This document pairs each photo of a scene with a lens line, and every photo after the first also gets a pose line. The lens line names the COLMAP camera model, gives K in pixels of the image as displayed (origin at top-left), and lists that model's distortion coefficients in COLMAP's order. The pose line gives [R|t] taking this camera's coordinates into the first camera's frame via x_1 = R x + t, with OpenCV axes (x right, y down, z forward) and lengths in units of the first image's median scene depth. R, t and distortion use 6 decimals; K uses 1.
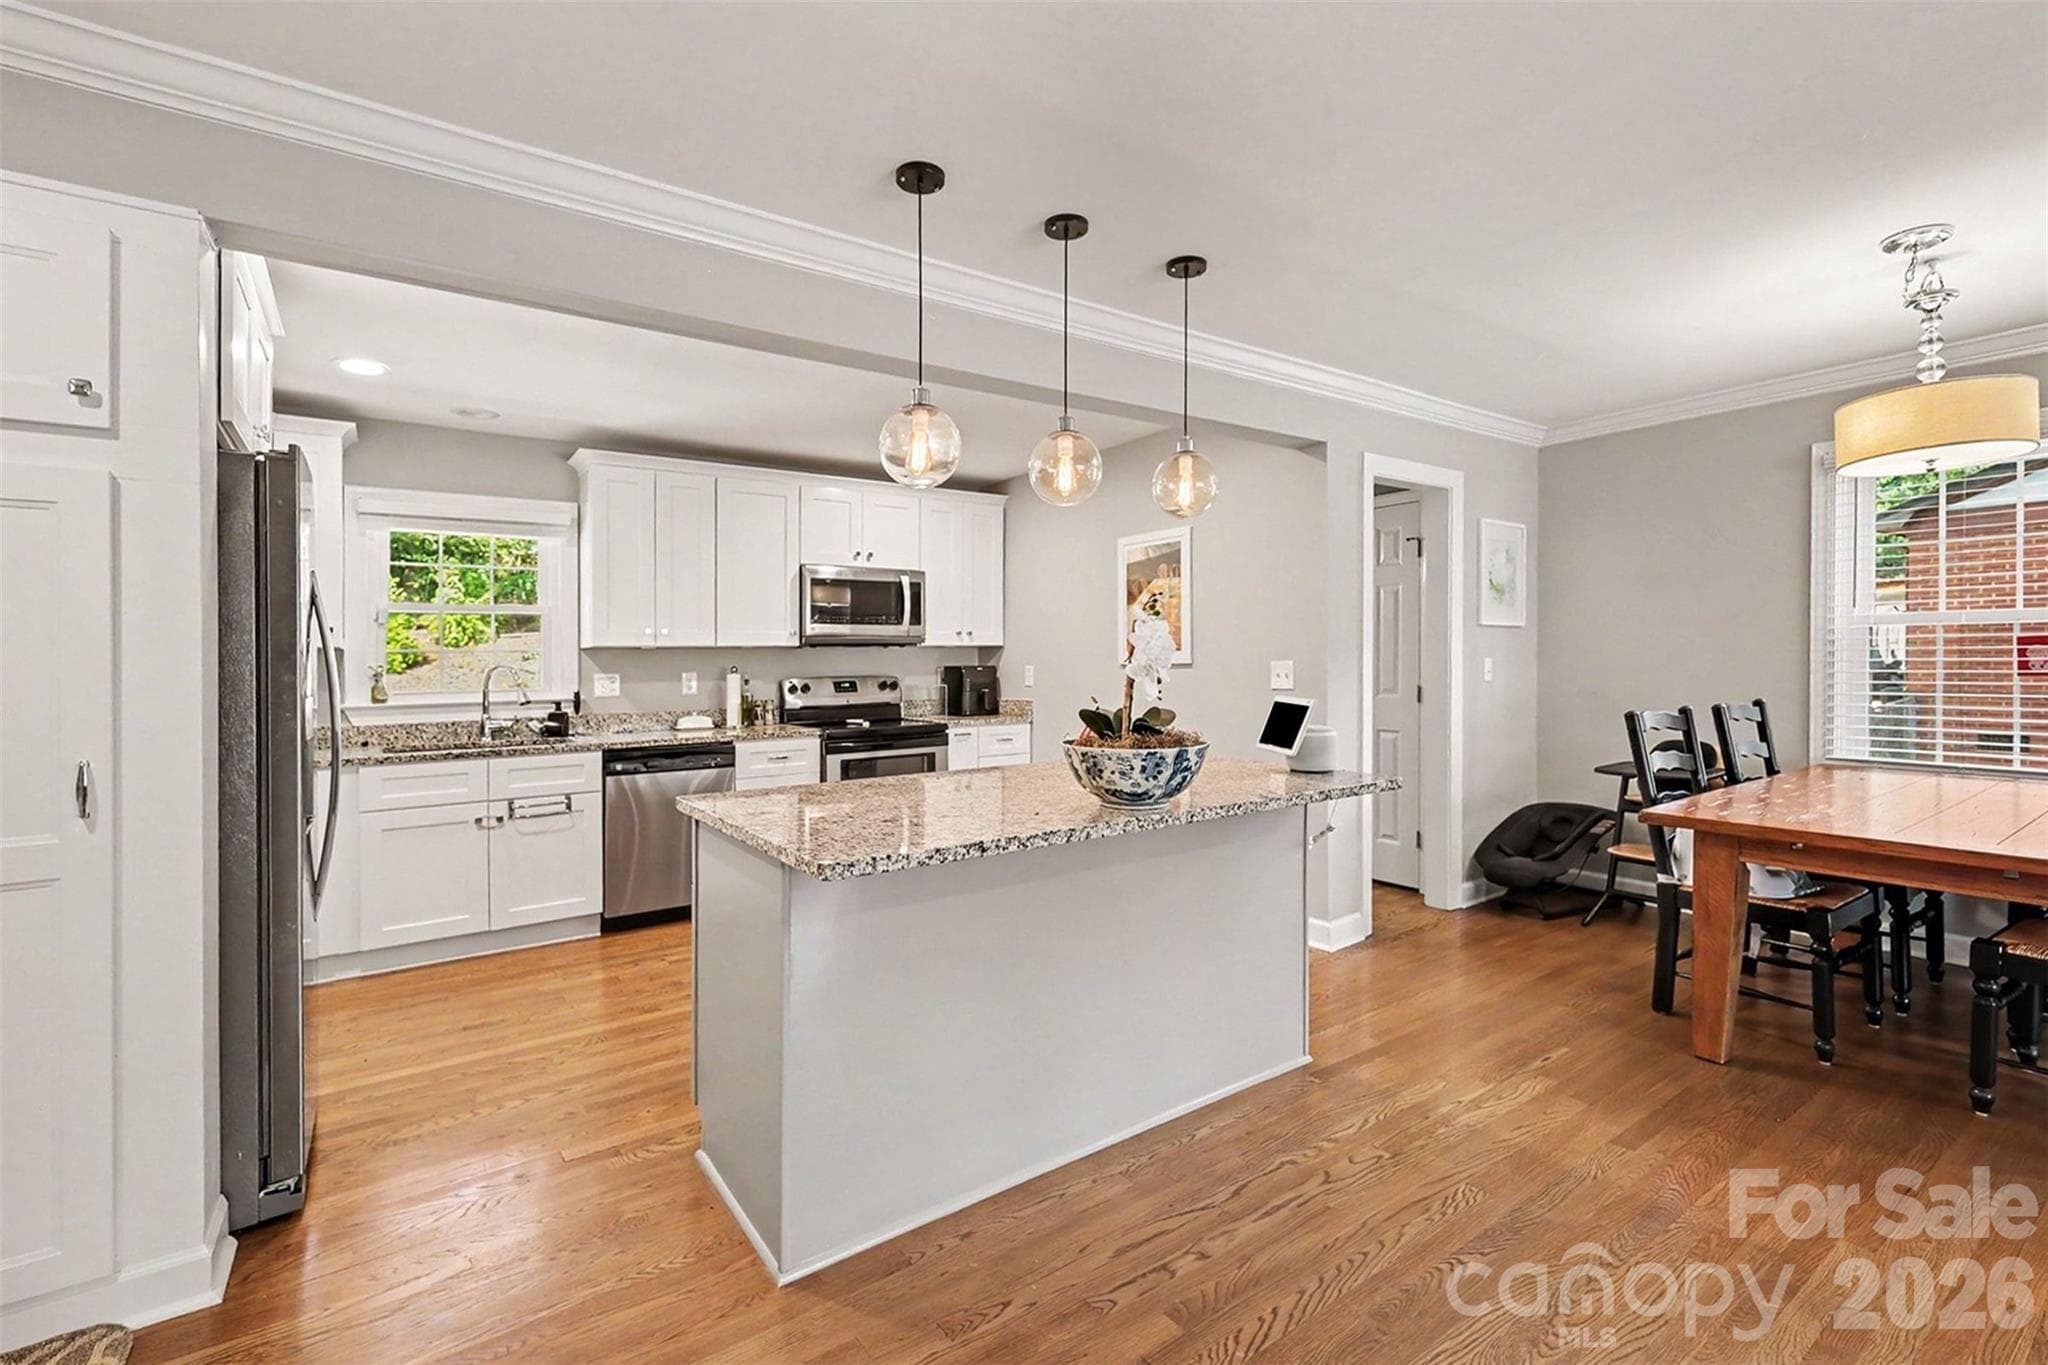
lens RADIAL K [[892.9, 0, 1017.7], [0, 892.9, 674.8], [0, 0, 1]] dist [0.002040, 0.000146]
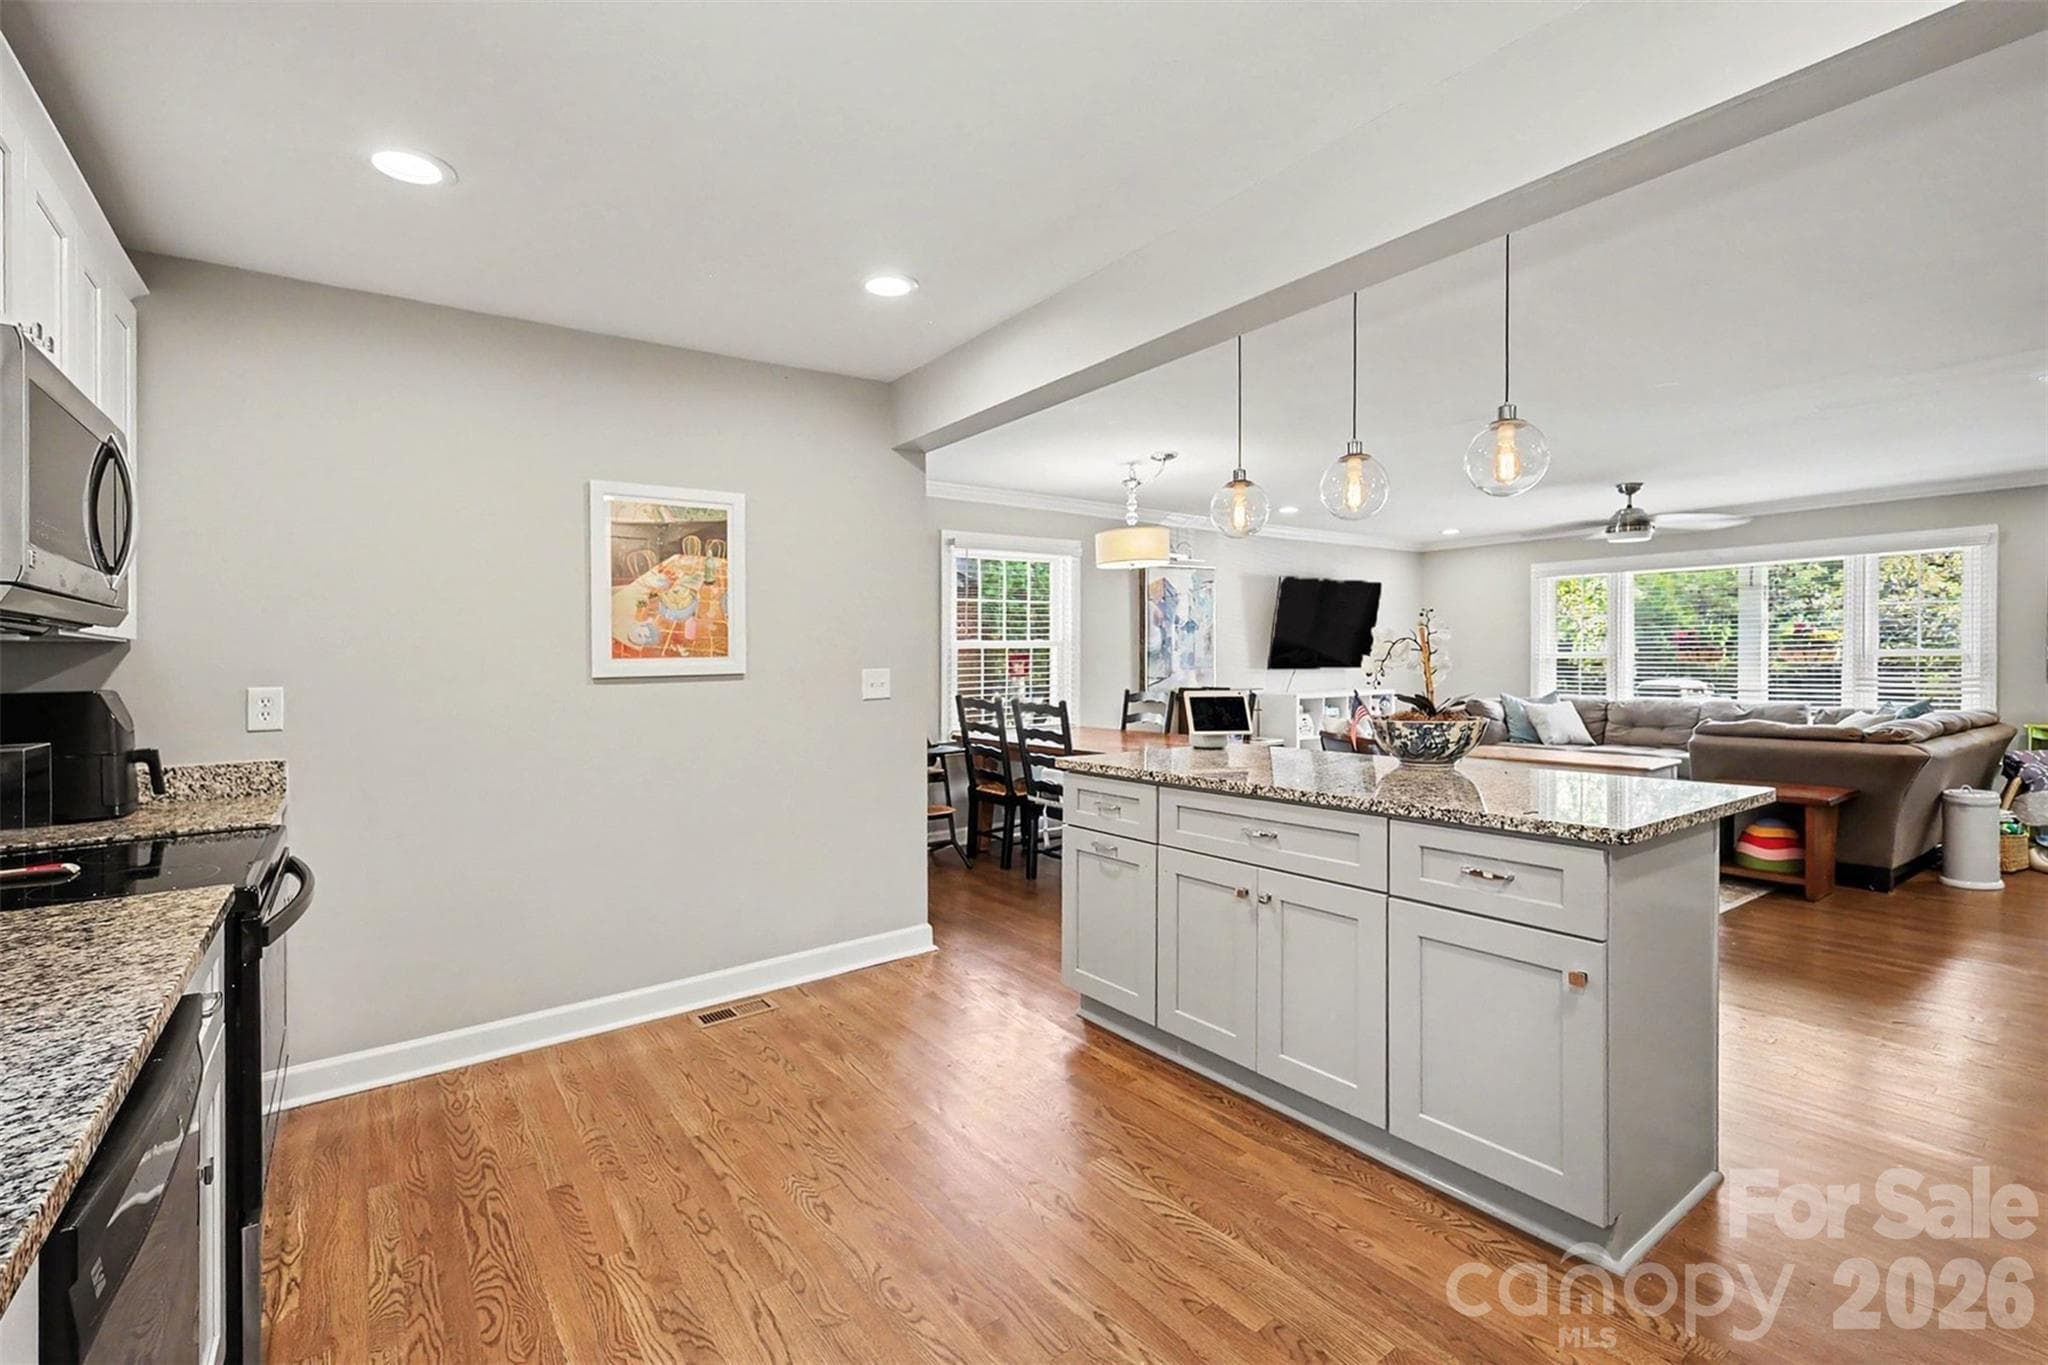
lens RADIAL K [[905.8, 0, 1028.4], [0, 905.8, 673.7], [0, 0, 1]] dist [0.010051, 0.000099]
pose [[-0.021037, -0.002639, 0.999775, -0.694842], [0.031940, 0.999484, 0.003310, -0.009095], [-0.999268, 0.032003, -0.020942, 0.911628]]
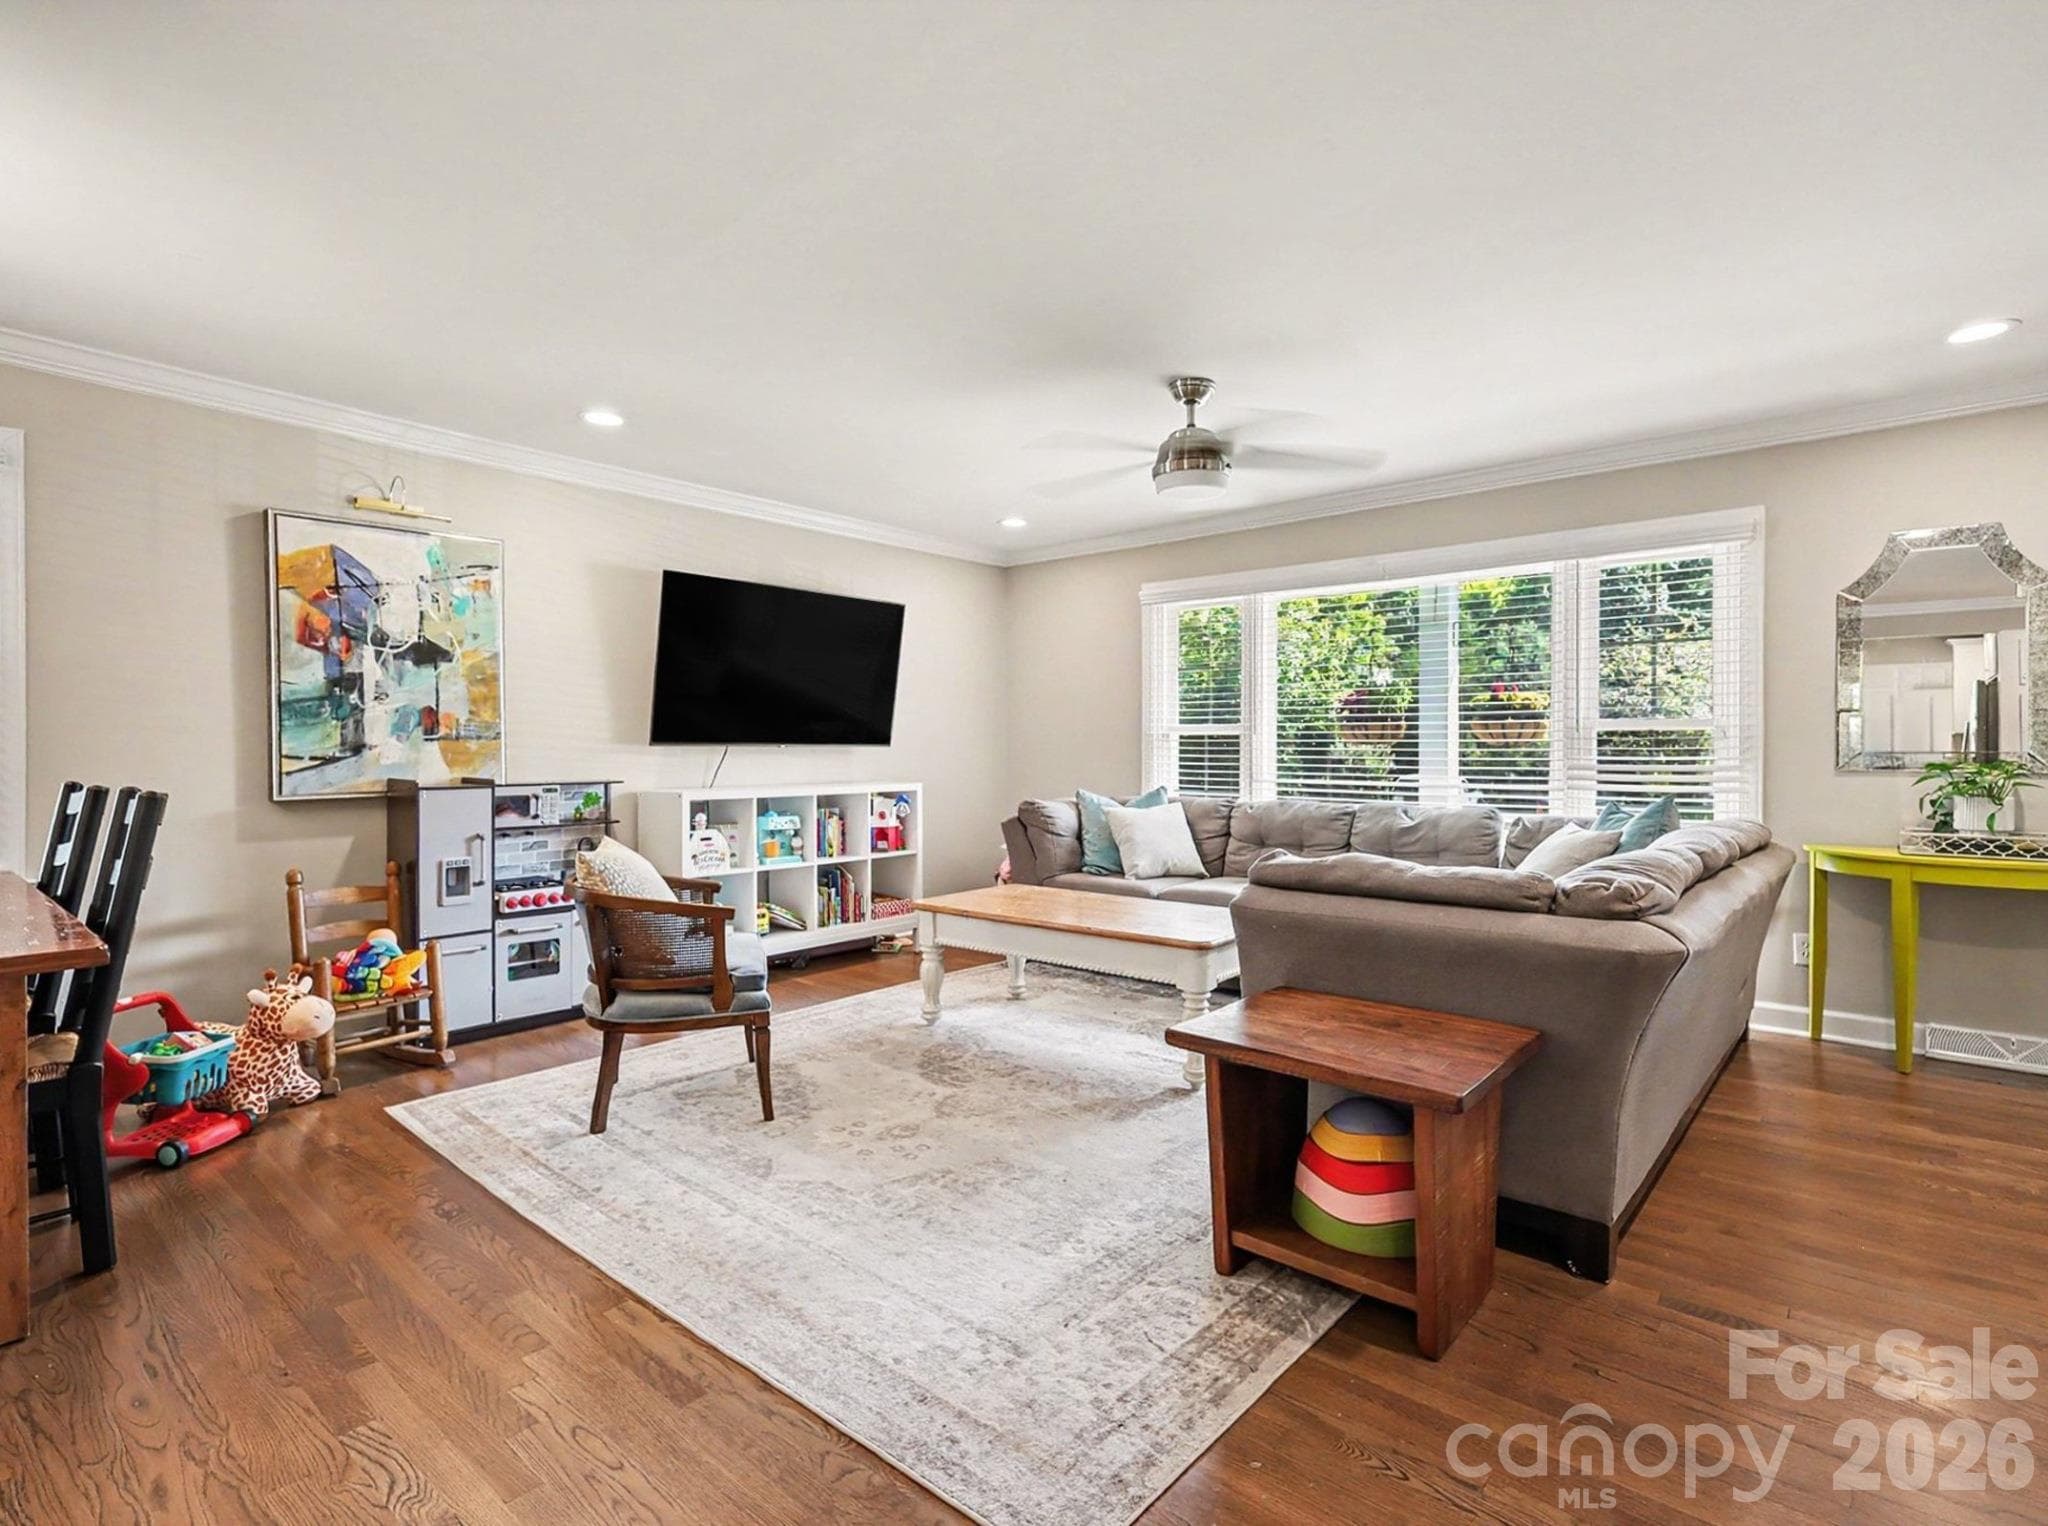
lens RADIAL K [[1004.1, 0, 1046.1], [0, 1004.1, 750.6], [0, 0, 1]] dist [0.001095, 0.000313]
pose [[-0.252063, 0.009785, 0.967661, 0.061386], [0.023866, 0.999708, -0.003892, 0.028641], [-0.967417, 0.022113, -0.252223, 0.156720]]
